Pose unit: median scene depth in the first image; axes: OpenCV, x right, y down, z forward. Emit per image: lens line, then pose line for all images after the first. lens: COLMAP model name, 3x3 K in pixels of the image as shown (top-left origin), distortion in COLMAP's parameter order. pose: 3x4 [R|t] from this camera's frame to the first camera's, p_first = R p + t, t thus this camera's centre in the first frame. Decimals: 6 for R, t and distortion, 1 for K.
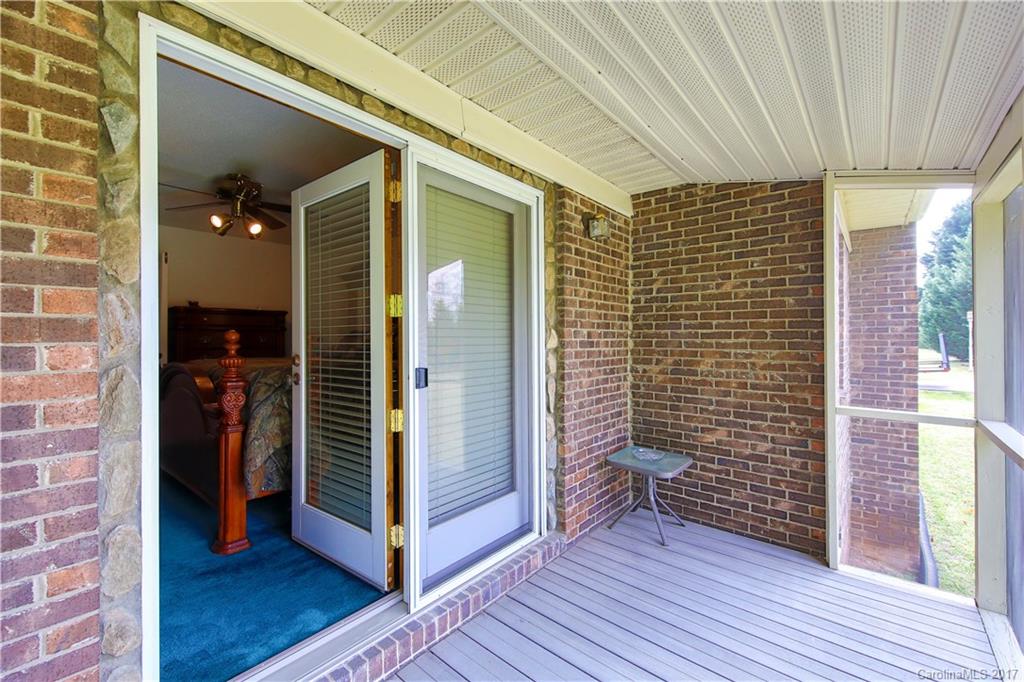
lens RADIAL K [[423.7, 0, 512.0], [0, 423.7, 341.0], [0, 0, 1]] dist [0.001287, -0.000026]
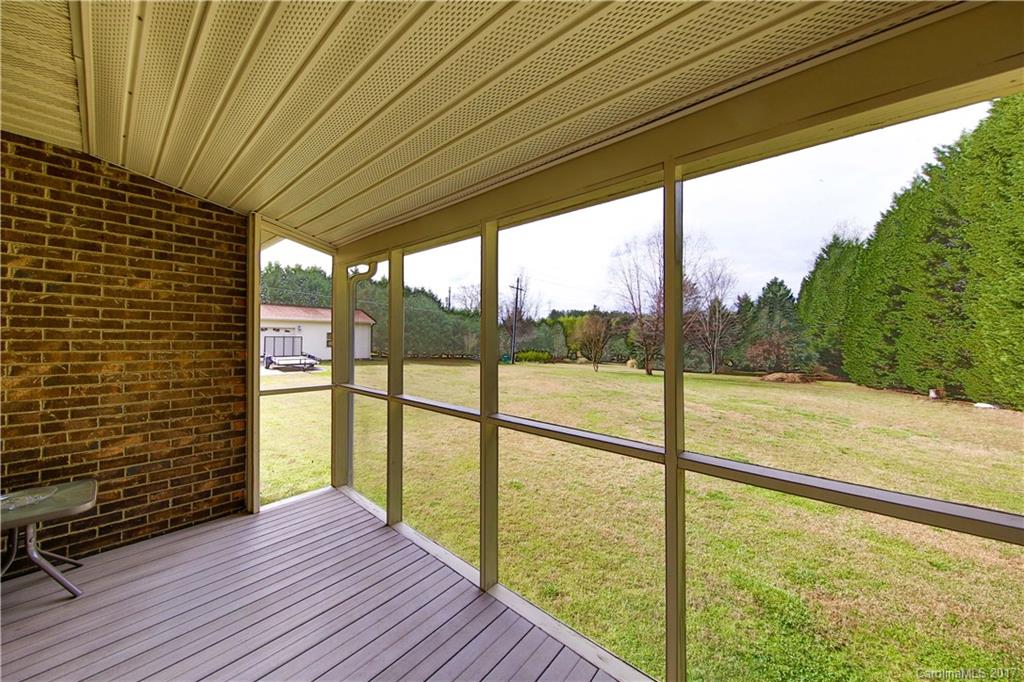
lens RADIAL K [[354.3, 0, 512.0], [0, 354.3, 341.0], [0, 0, 1]] dist [-0.001263, -0.000191]
pose [[0.001718, -0.002976, 0.999994, -0.298299], [0.001299, 0.999995, 0.002974, -0.003043], [-0.999998, 0.001293, 0.001722, 0.169243]]
